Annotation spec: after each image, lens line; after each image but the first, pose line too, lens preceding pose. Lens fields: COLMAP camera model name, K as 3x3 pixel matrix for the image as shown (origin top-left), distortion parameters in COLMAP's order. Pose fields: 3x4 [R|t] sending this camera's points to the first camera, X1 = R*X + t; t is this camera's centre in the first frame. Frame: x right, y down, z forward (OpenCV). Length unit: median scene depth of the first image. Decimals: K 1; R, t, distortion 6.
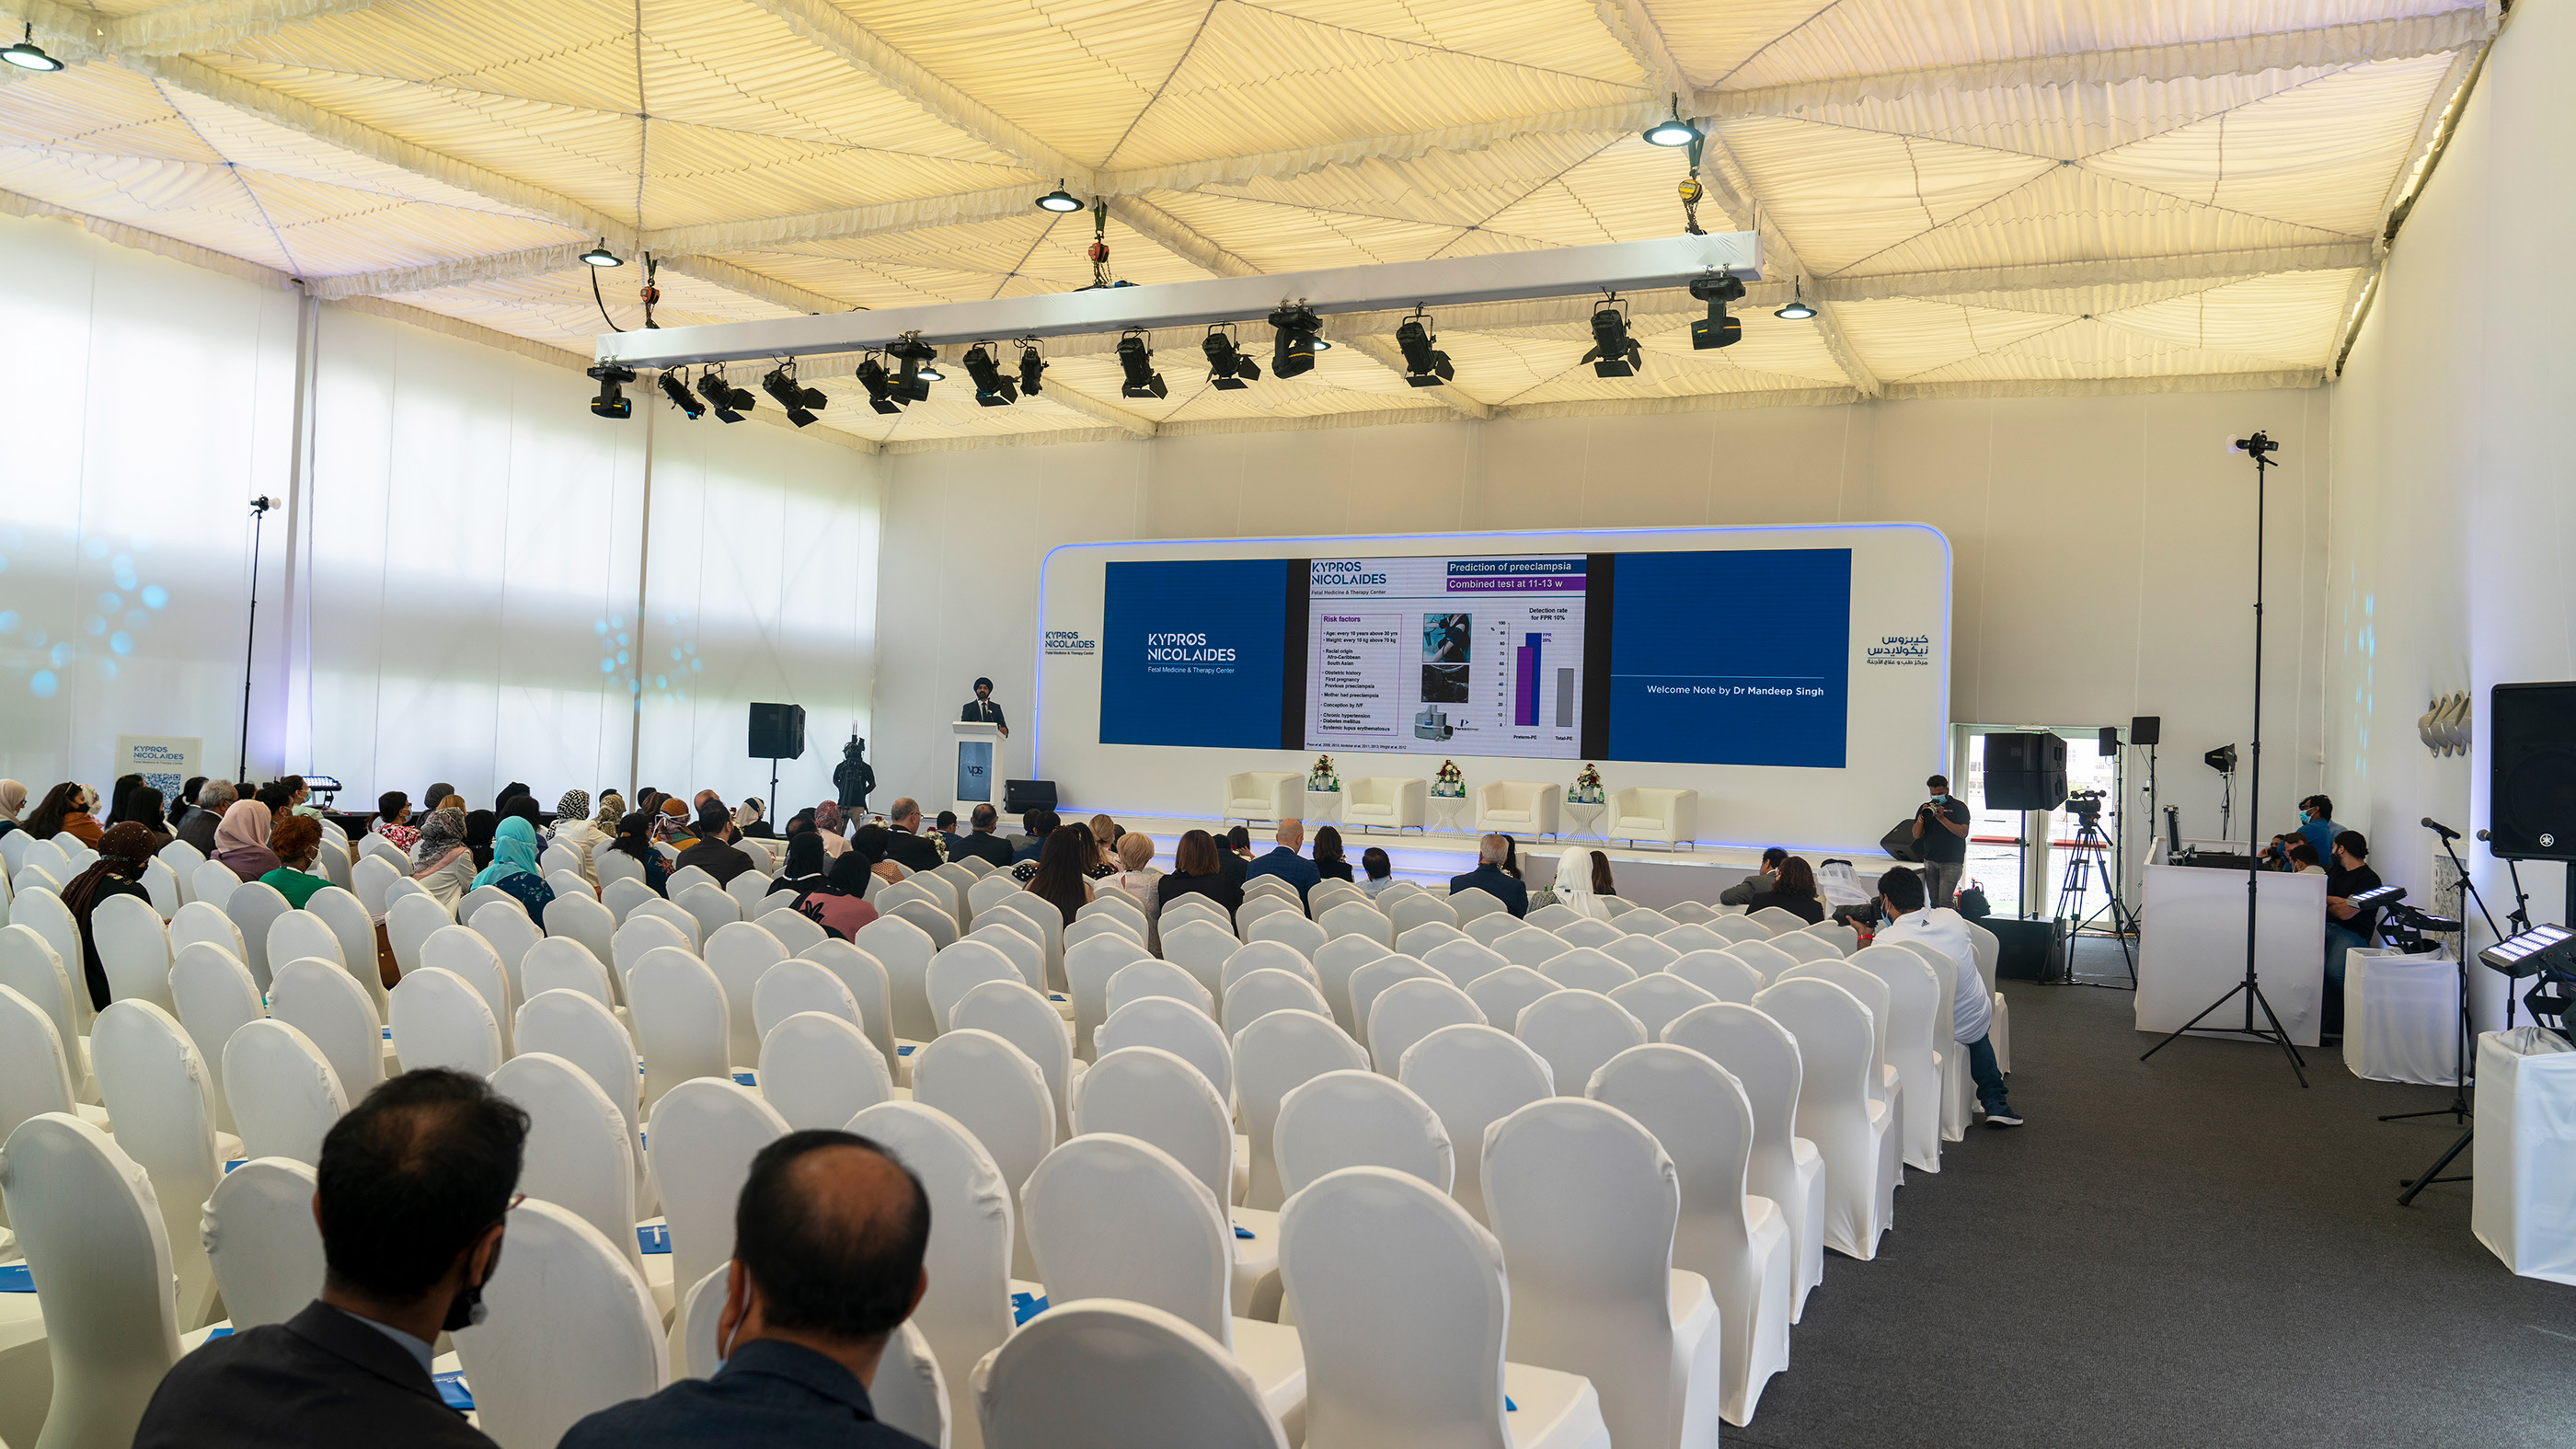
lens RADIAL K [[1814.8, 0, 1288.0], [0, 1814.8, 724.5], [0, 0, 1]] dist [-0.030121, 0.034884]
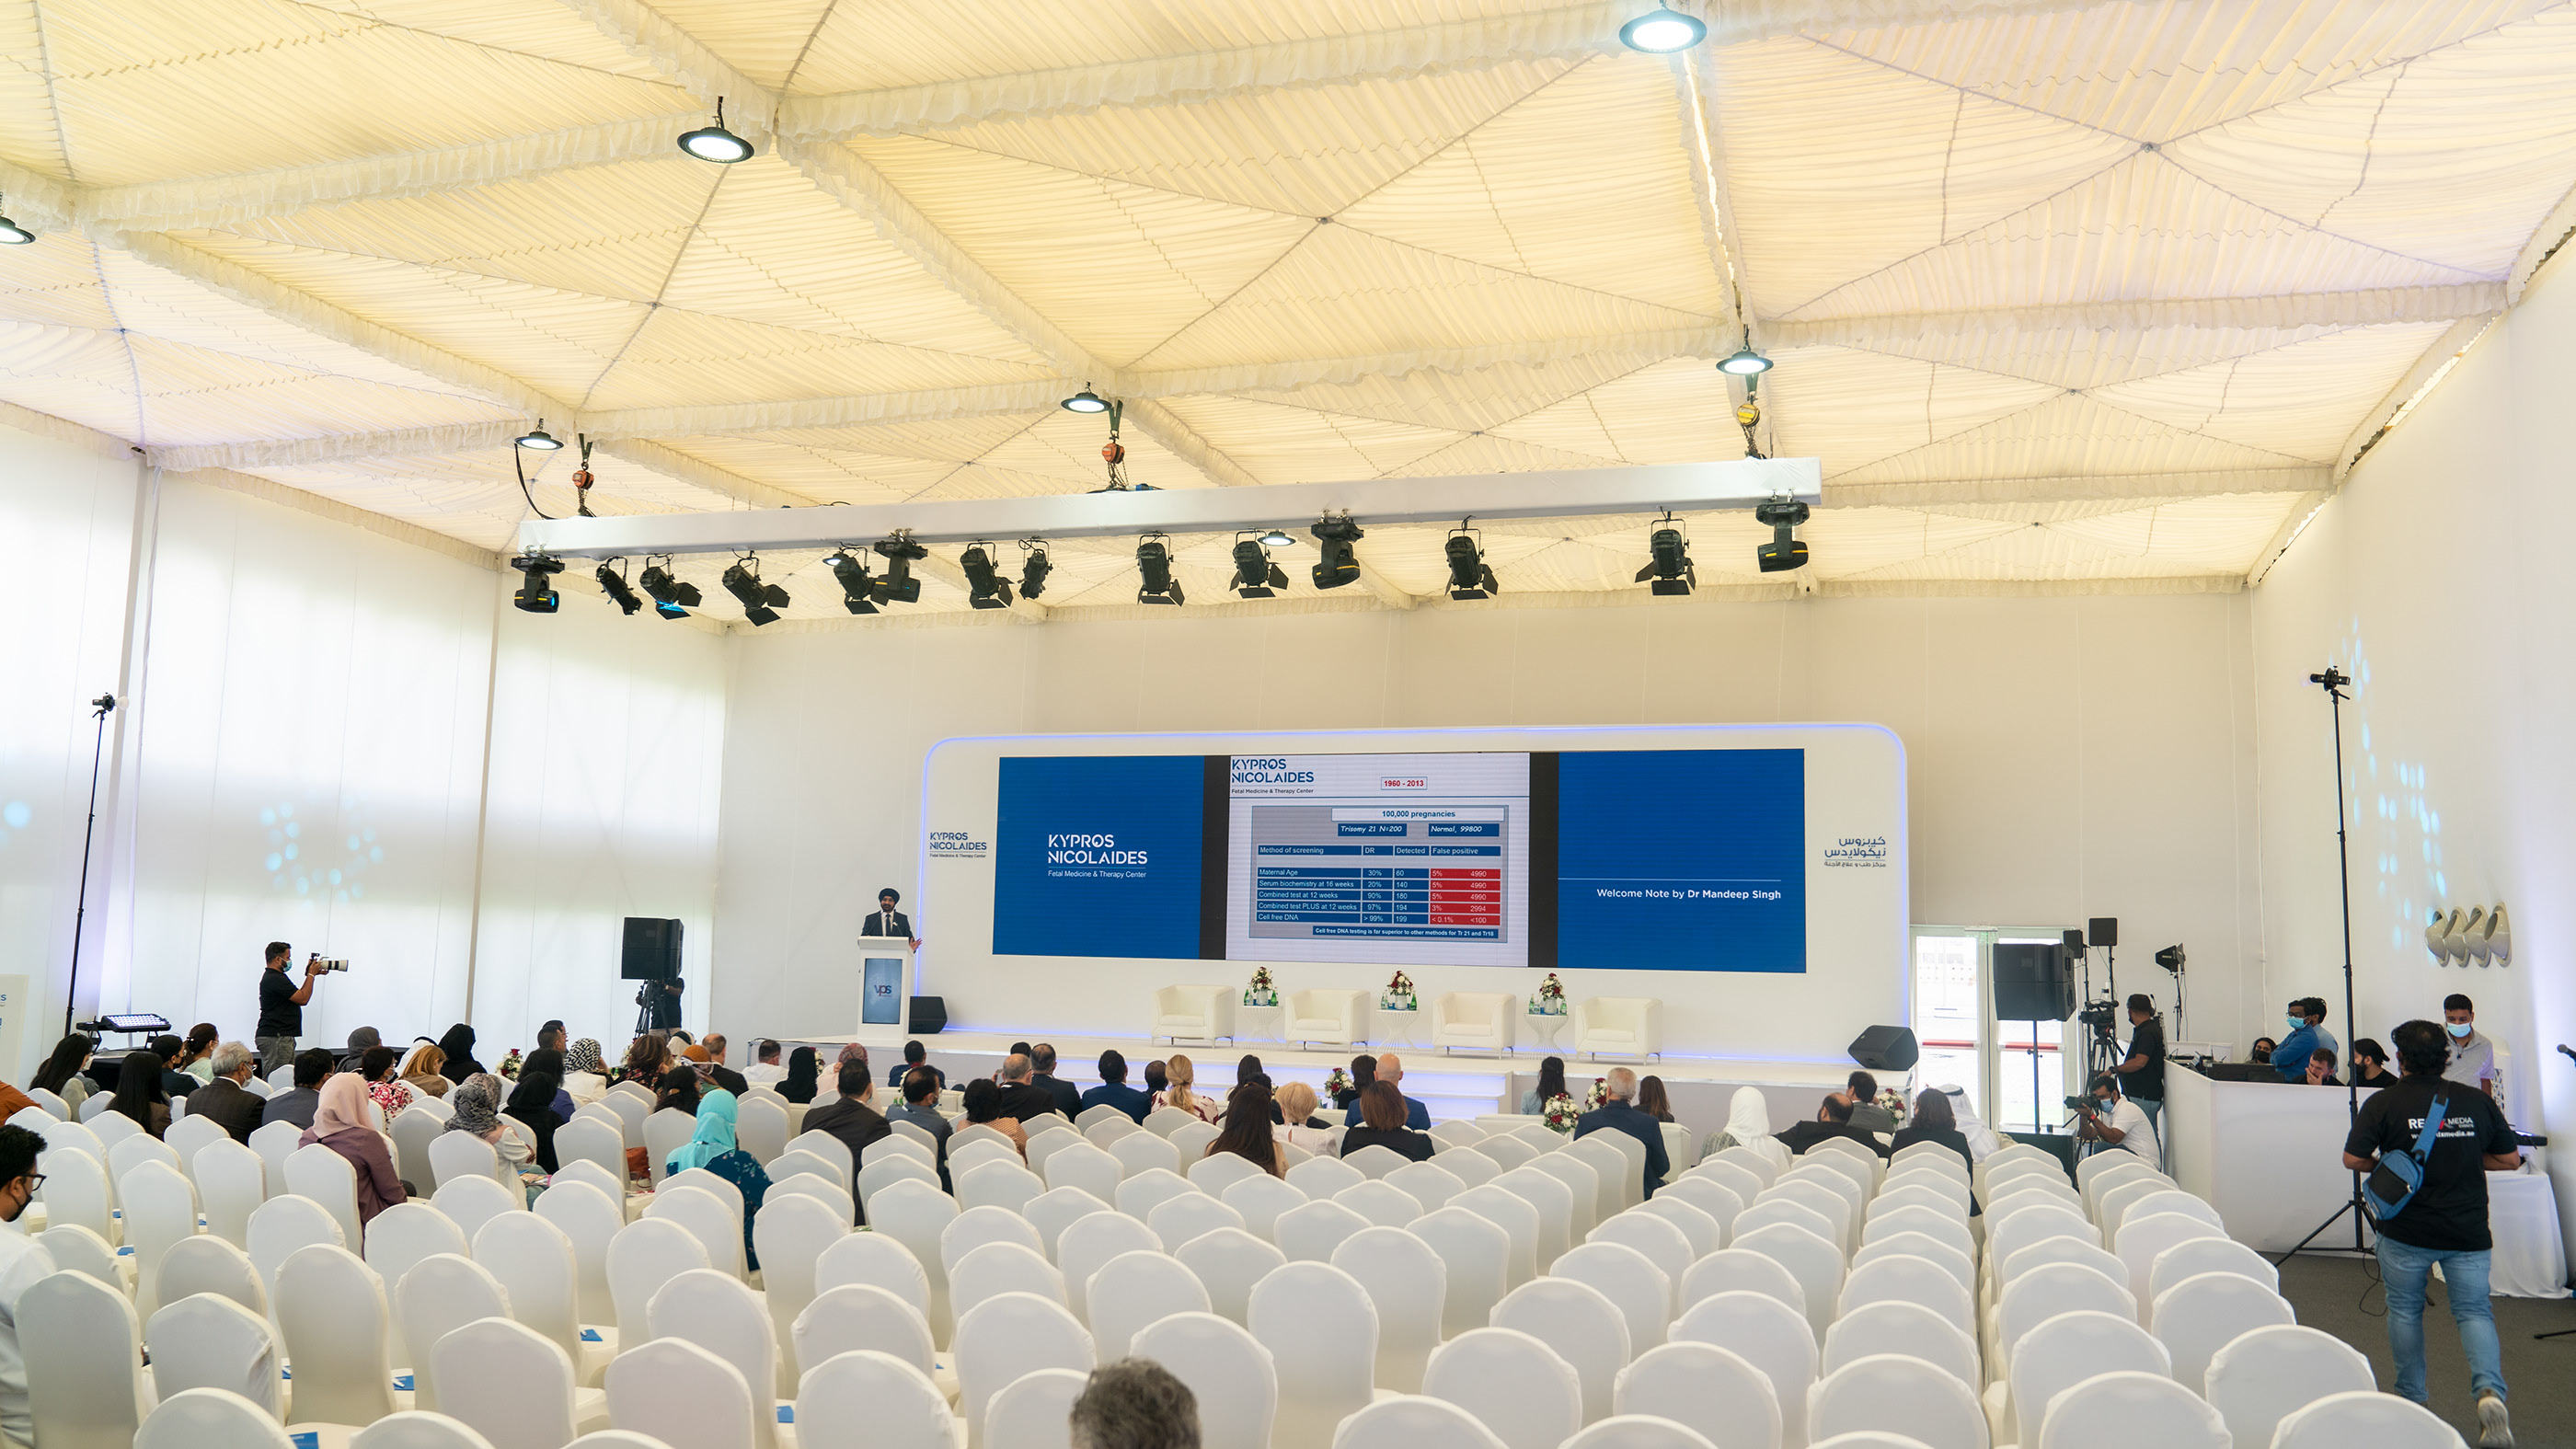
lens RADIAL K [[1980.5, 0, 1288.0], [0, 1980.5, 724.5], [0, 0, 1]] dist [-0.009153, 0.006164]
pose [[0.989531, 0.001511, 0.144314, -0.149865], [0.011382, 0.996013, -0.088474, -0.022397], [-0.143873, 0.089190, 0.985569, -0.028188]]
